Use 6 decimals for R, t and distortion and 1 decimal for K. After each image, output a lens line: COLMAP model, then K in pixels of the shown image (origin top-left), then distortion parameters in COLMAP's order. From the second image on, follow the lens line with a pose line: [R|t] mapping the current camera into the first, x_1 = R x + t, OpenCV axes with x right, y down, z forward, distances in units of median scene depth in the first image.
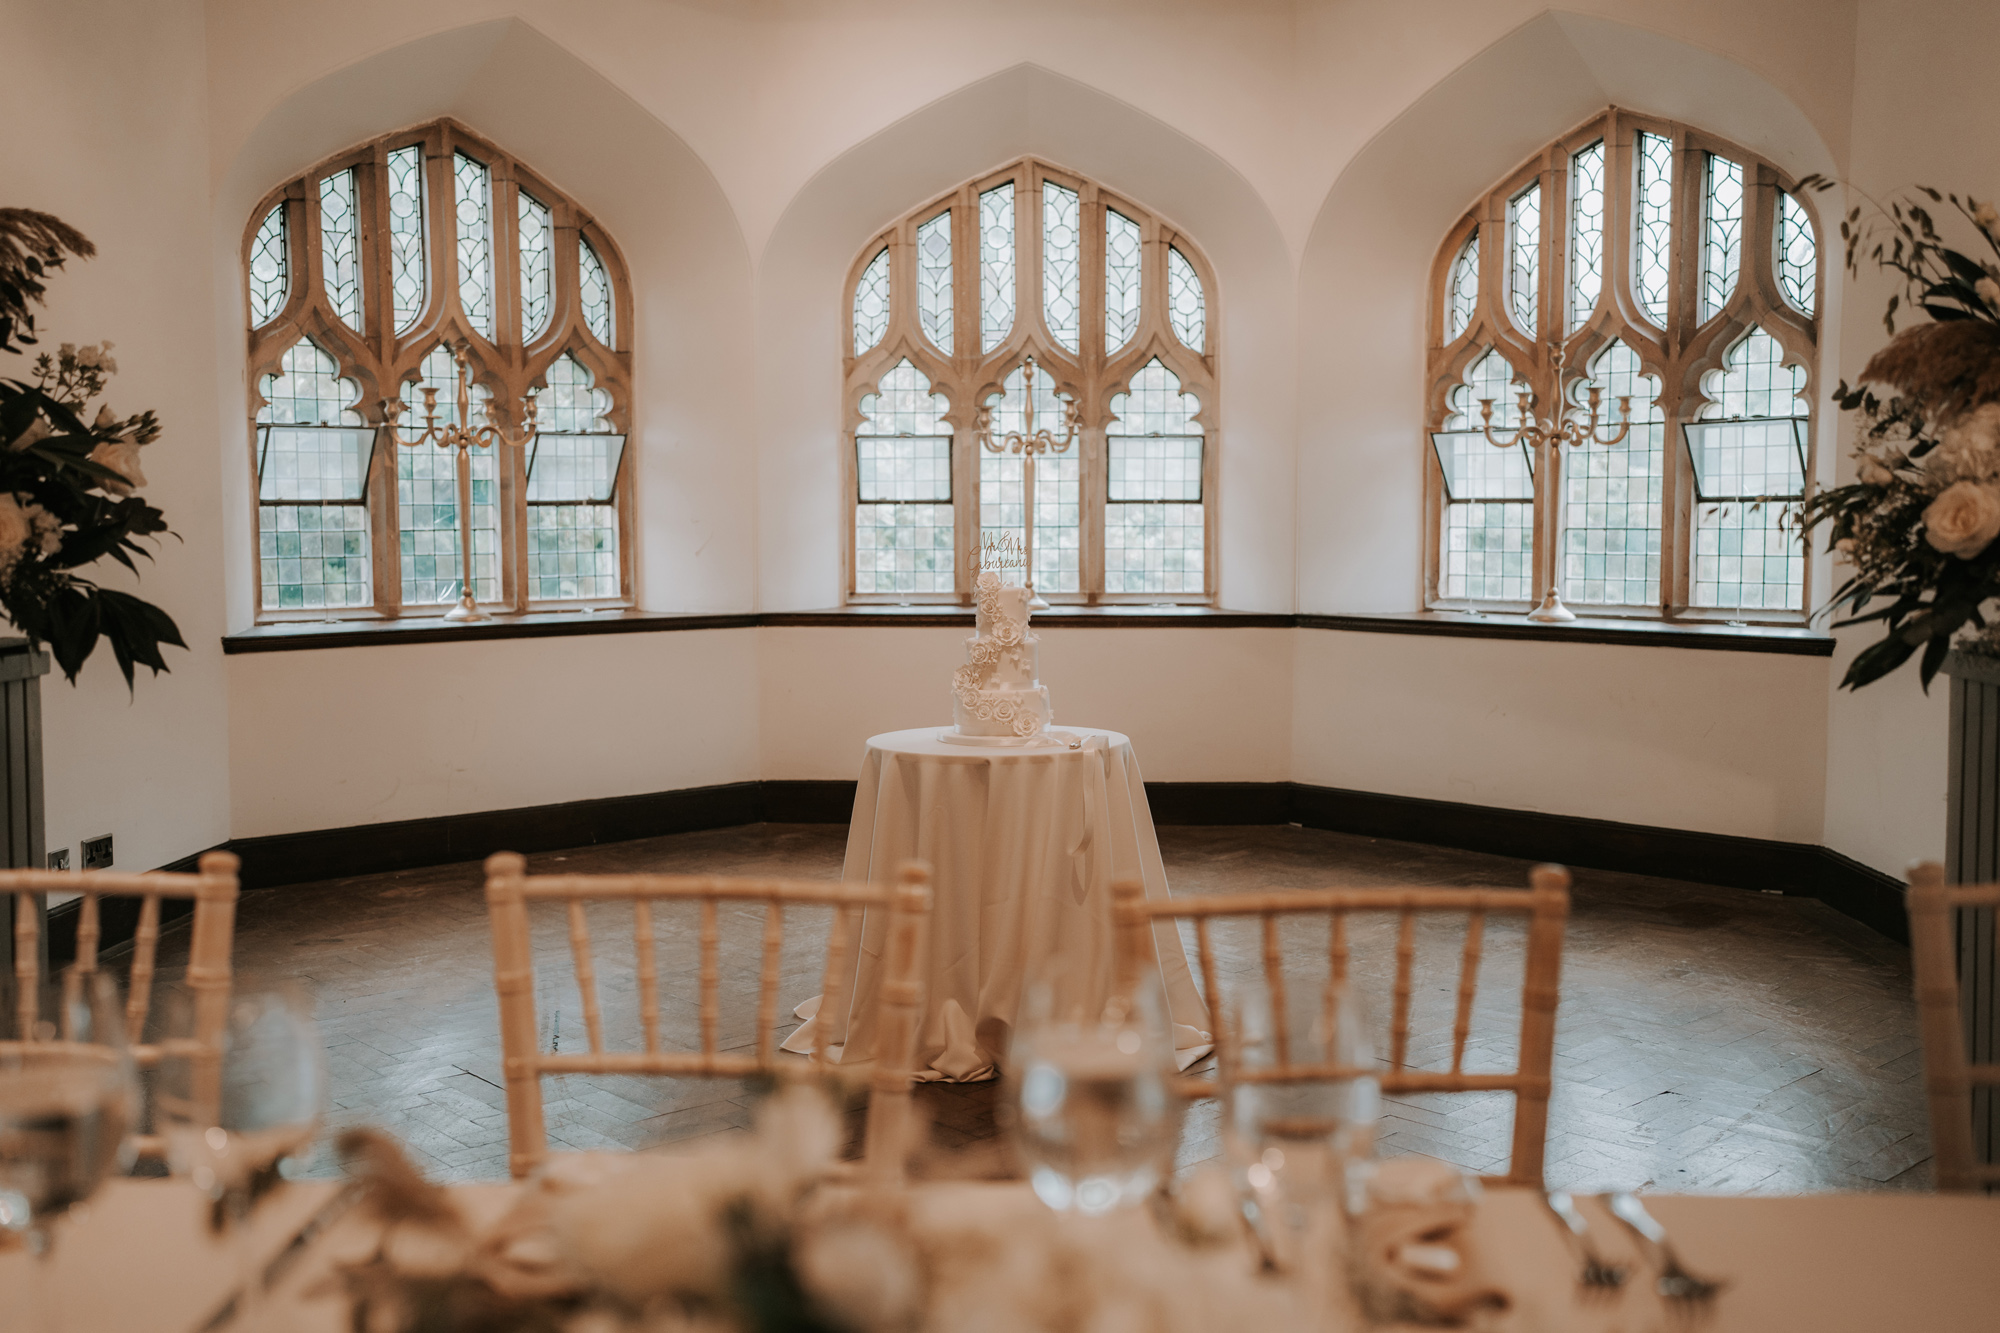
lens RADIAL K [[2124.2, 0, 1000.0], [0, 2124.2, 666.5], [0, 0, 1]] dist [-0.002092, 0.002729]
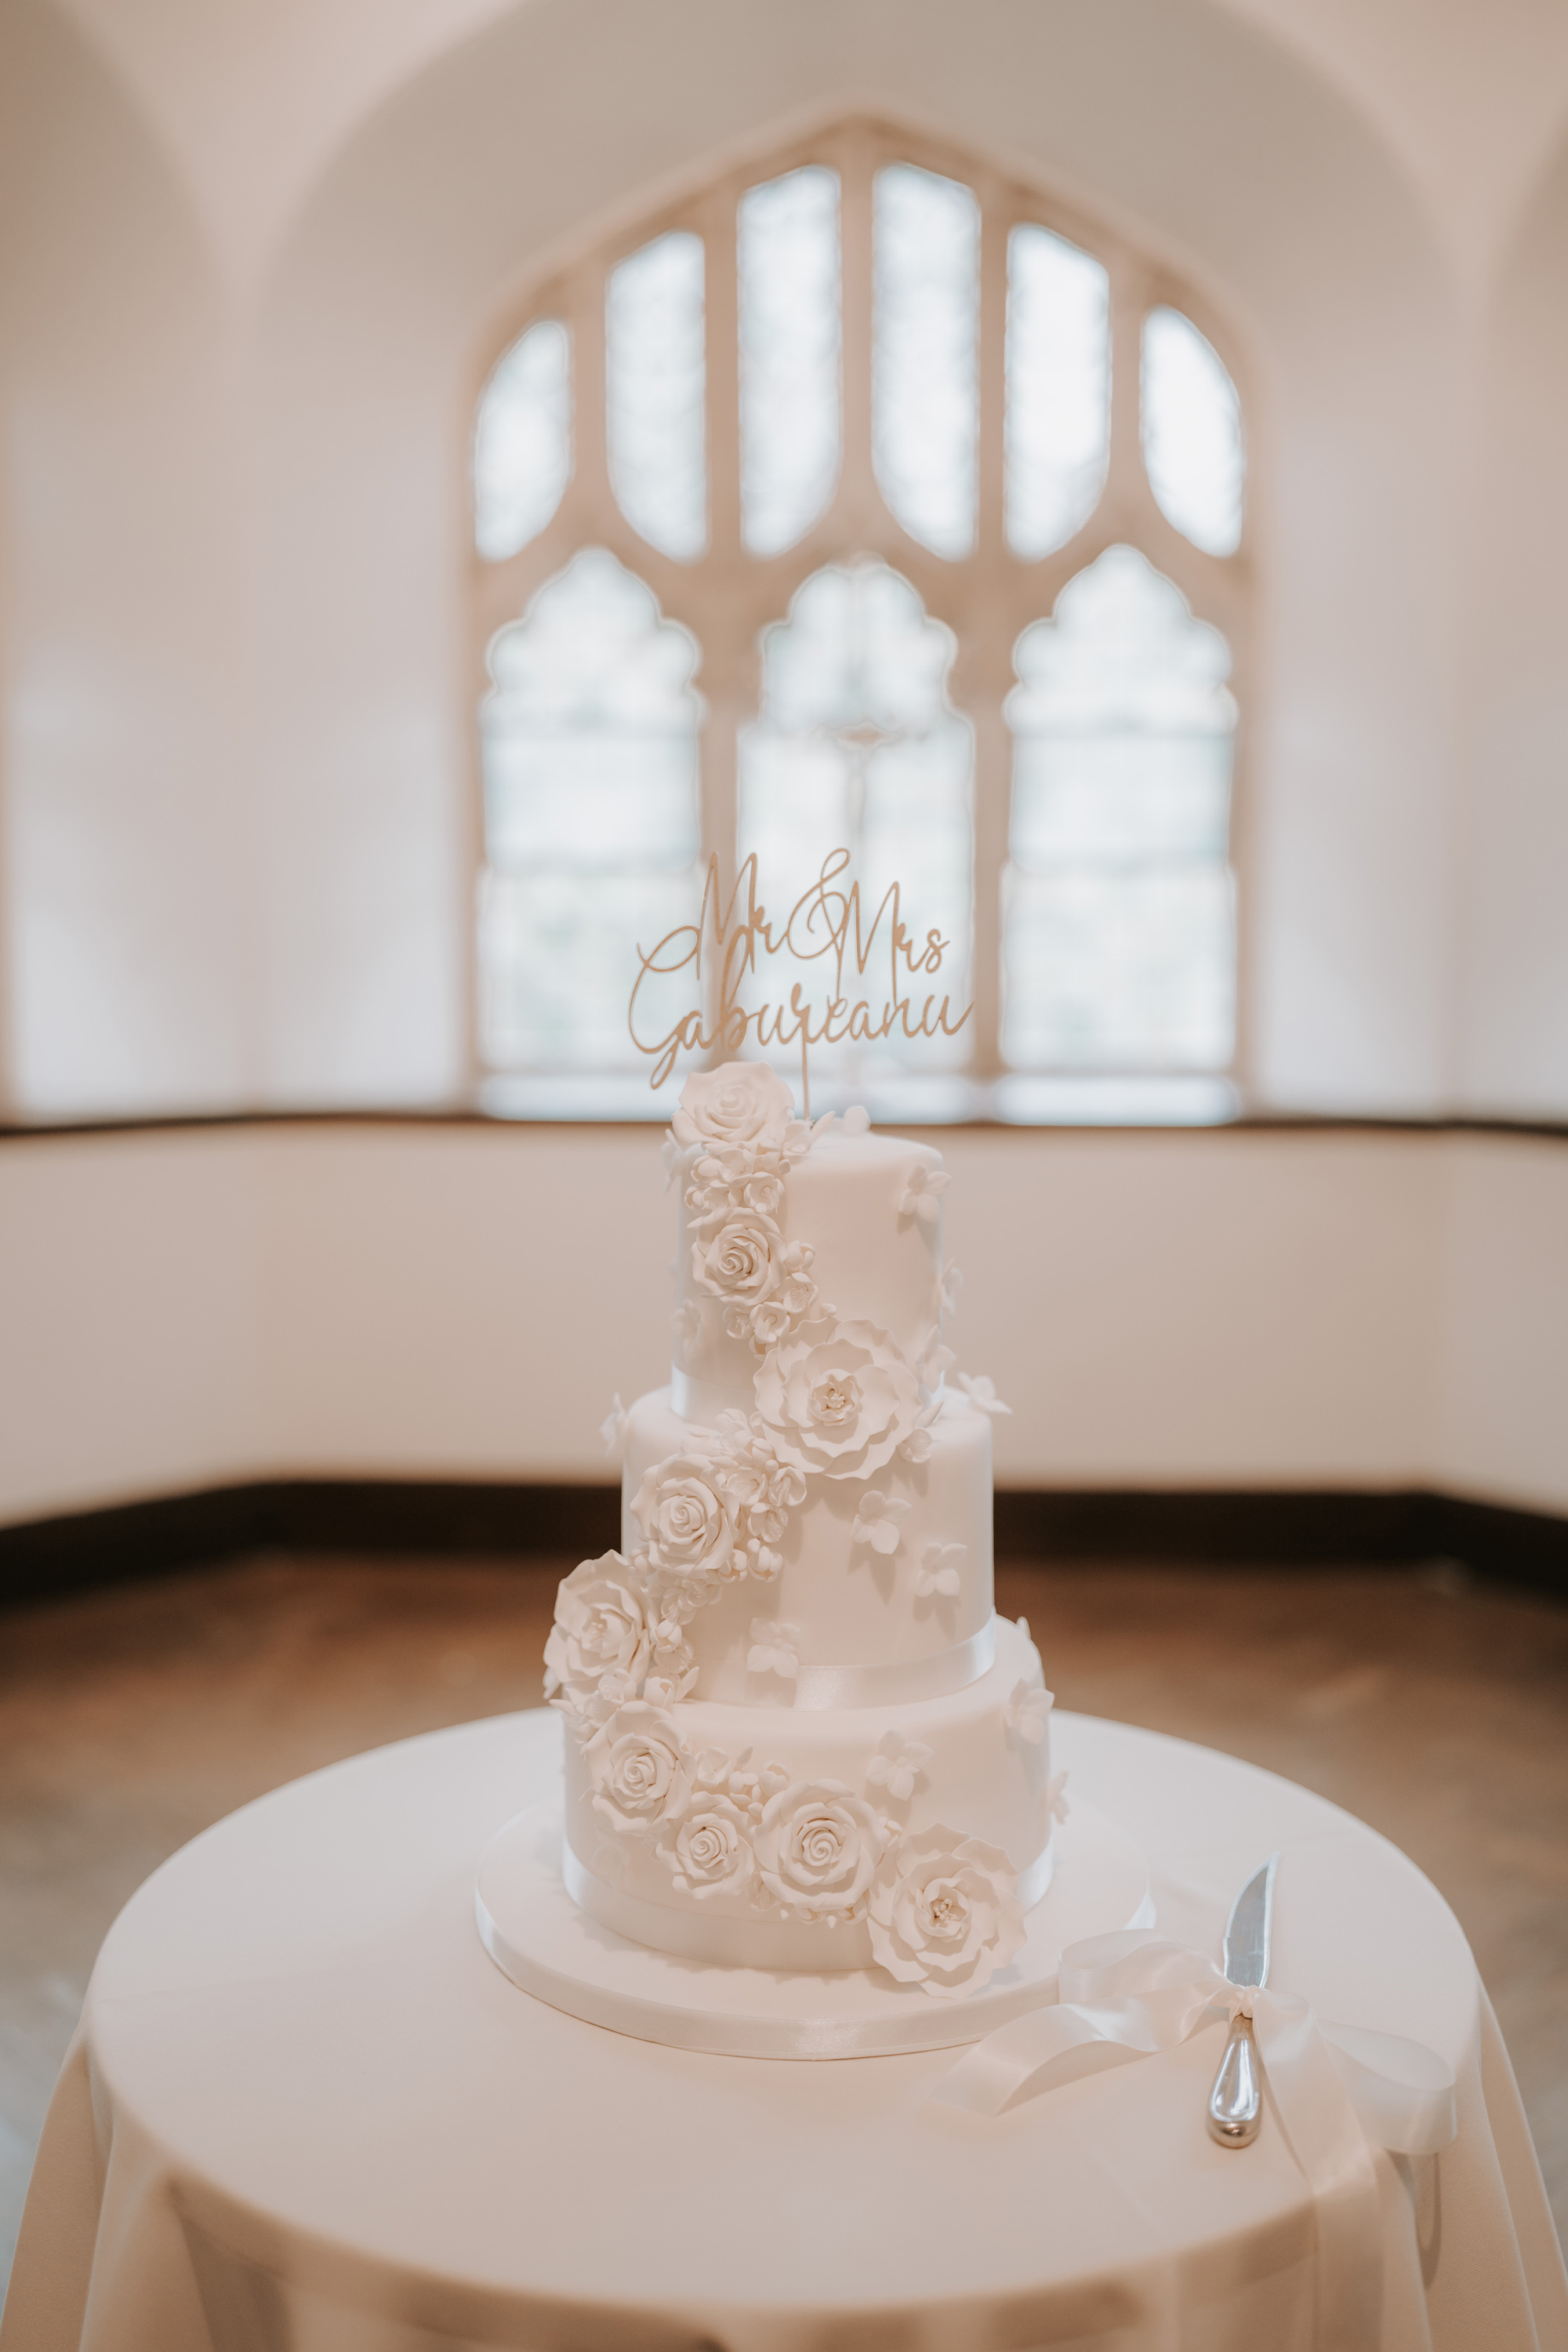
lens RADIAL K [[2498.0, 0, 784.0], [0, 2498.0, 1176.0], [0, 0, 1]] dist [-0.002092, 0.002729]
pose [[0.999993, -0.000122, -0.003710, -0.000174], [0.000223, 0.999624, 0.027412, -0.023520], [0.003706, -0.027413, 0.999617, 0.453224]]
